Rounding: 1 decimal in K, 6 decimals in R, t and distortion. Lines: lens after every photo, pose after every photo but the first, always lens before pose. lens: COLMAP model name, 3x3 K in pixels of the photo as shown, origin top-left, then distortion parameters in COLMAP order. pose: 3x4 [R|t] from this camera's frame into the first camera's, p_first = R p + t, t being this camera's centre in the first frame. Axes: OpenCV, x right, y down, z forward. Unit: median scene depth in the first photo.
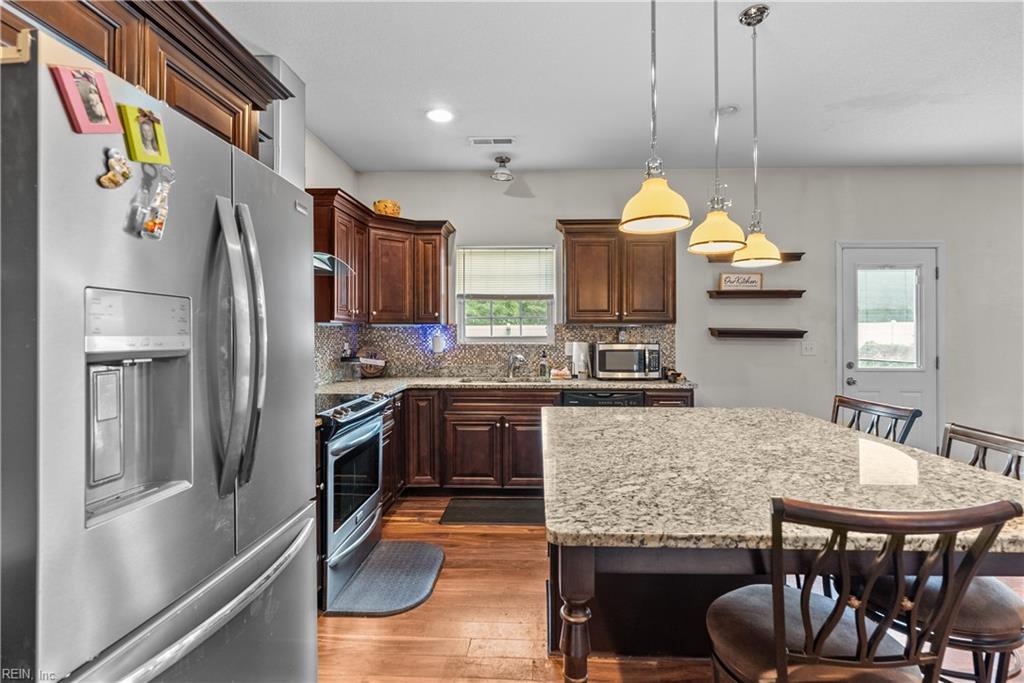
lens RADIAL K [[470.2, 0, 520.9], [0, 470.2, 328.7], [0, 0, 1]] dist [-0.006221, 0.000821]
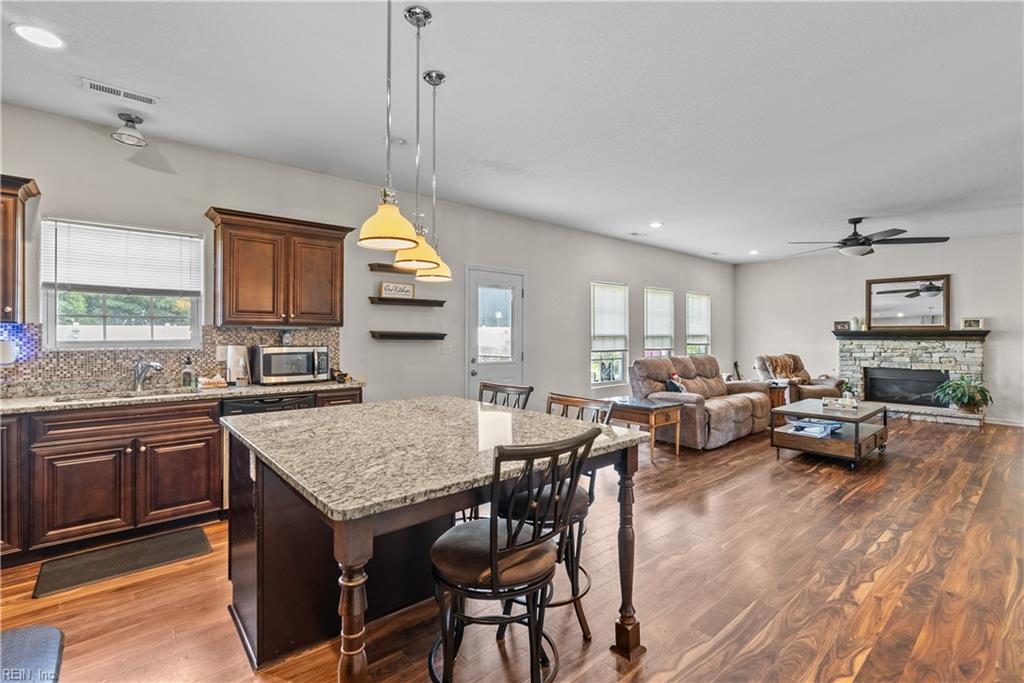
lens RADIAL K [[467.7, 0, 517.0], [0, 467.7, 333.9], [0, 0, 1]] dist [-0.005208, 0.001397]
pose [[0.730515, 0.002003, 0.682893, -0.105175], [-0.005507, 0.999980, 0.002958, 0.000109], [-0.682874, -0.005921, 0.730512, -0.029716]]
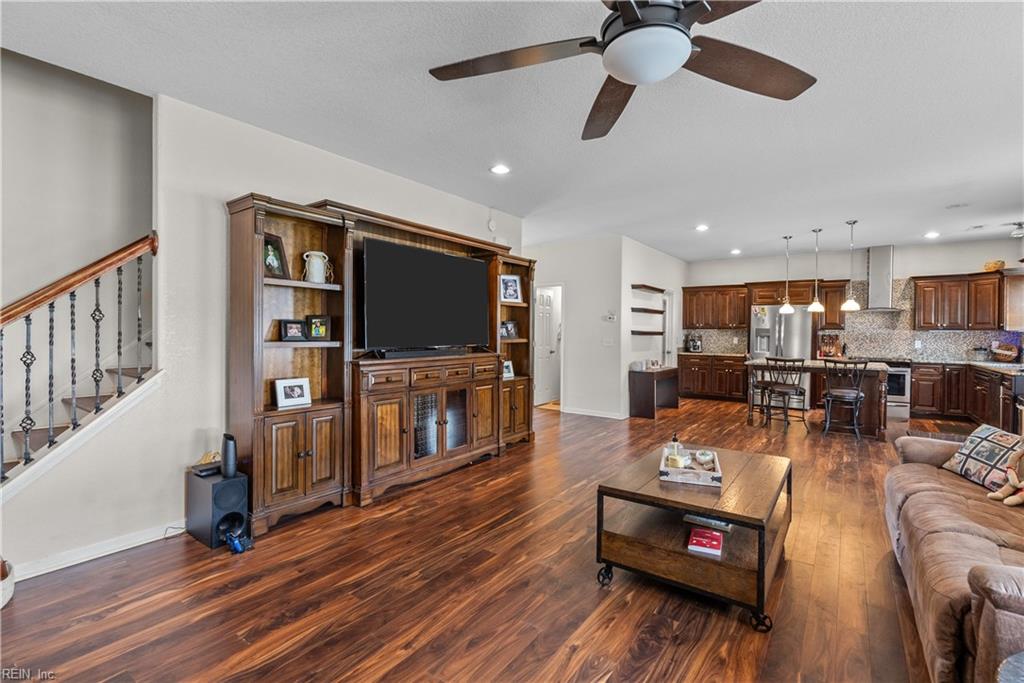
lens RADIAL K [[467.7, 0, 517.0], [0, 467.7, 333.9], [0, 0, 1]] dist [-0.005208, 0.001397]
pose [[-0.552780, 0.001103, -0.833327, 2.309965], [-0.003858, 0.999985, 0.003883, 0.002596], [0.833318, 0.005362, -0.552767, 0.508893]]
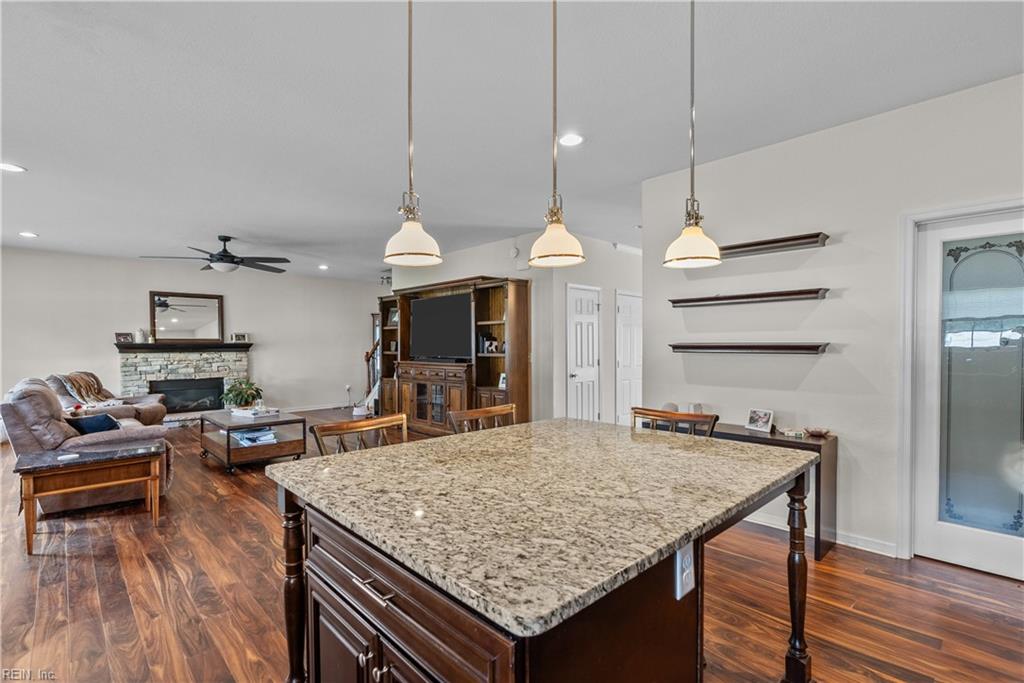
lens RADIAL K [[476.4, 0, 511.8], [0, 476.4, 353.0], [0, 0, 1]] dist [0.000018, 0.000704]
pose [[-0.713592, -0.007994, 0.700516, -0.106767], [0.001279, 0.999918, 0.012713, 0.001851], [-0.700561, 0.009967, -0.713523, 0.847008]]
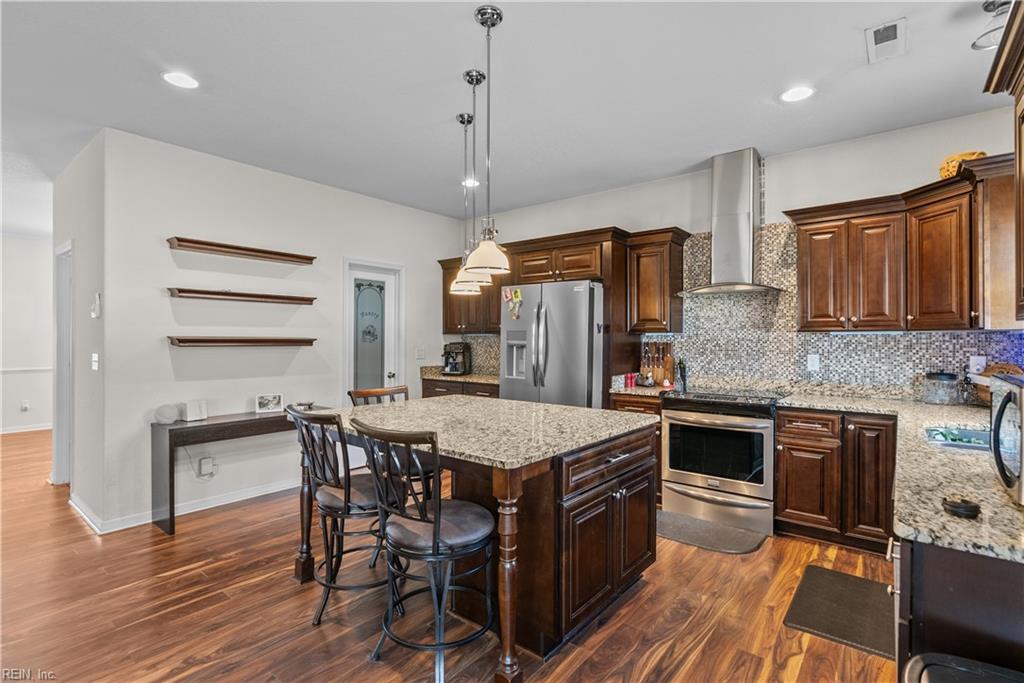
lens RADIAL K [[485.8, 0, 517.5], [0, 485.8, 340.0], [0, 0, 1]] dist [-0.003620, -0.000148]
pose [[-0.597405, 0.001299, -0.801939, 0.739908], [0.002616, 0.999997, -0.000329, 0.002994], [0.801936, -0.002294, -0.597406, 0.958529]]
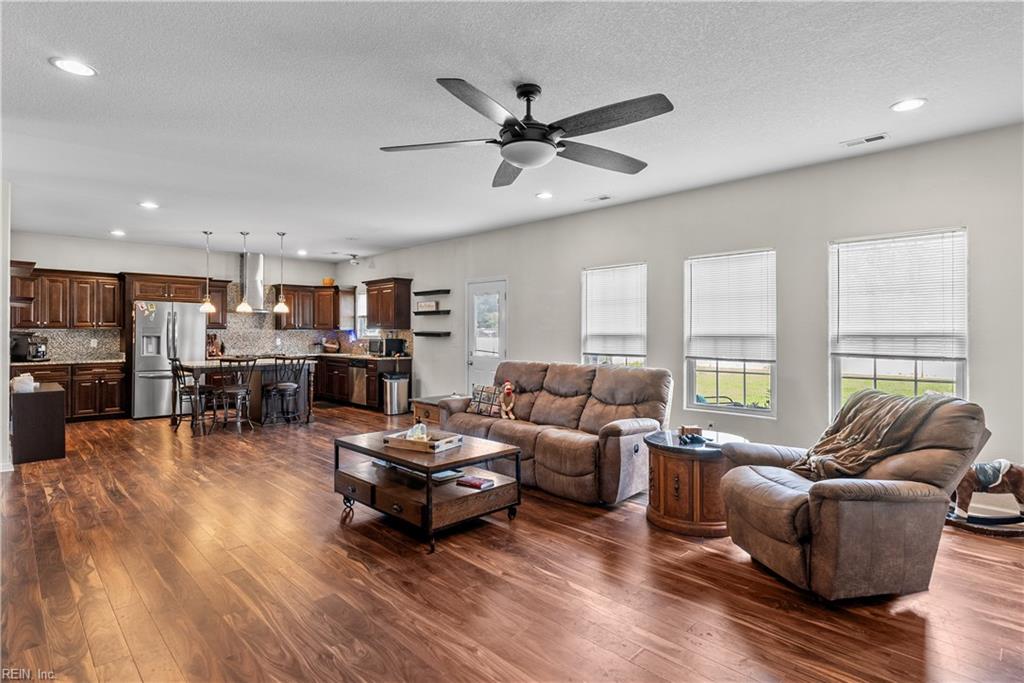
lens RADIAL K [[520.9, 0, 520.9], [0, 520.9, 329.9], [0, 0, 1]] dist [0.001410, 0.000593]
pose [[0.729323, -0.003153, -0.684162, 2.384202], [0.003110, 0.999994, -0.001292, -0.003188], [0.684163, -0.001186, 0.729329, -0.273422]]
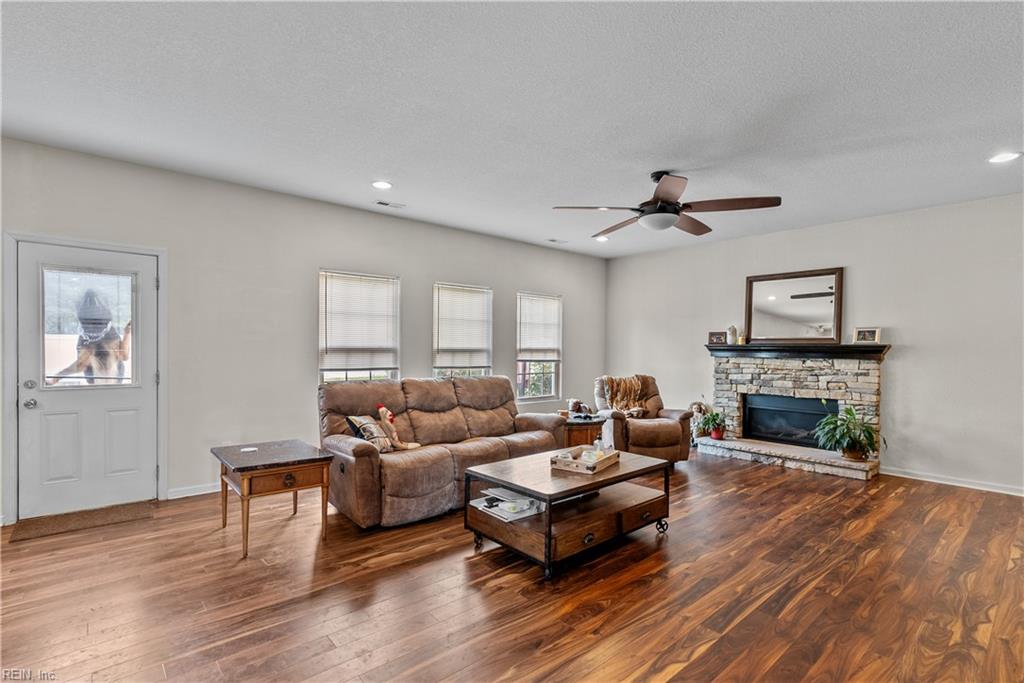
lens RADIAL K [[483.5, 0, 517.6], [0, 483.5, 356.1], [0, 0, 1]] dist [-0.005147, -0.000081]
pose [[0.727144, -0.004499, 0.686470, 0.841517], [-0.013262, 0.999700, 0.020600, -0.001393], [-0.686357, -0.024083, 0.726866, -0.234064]]
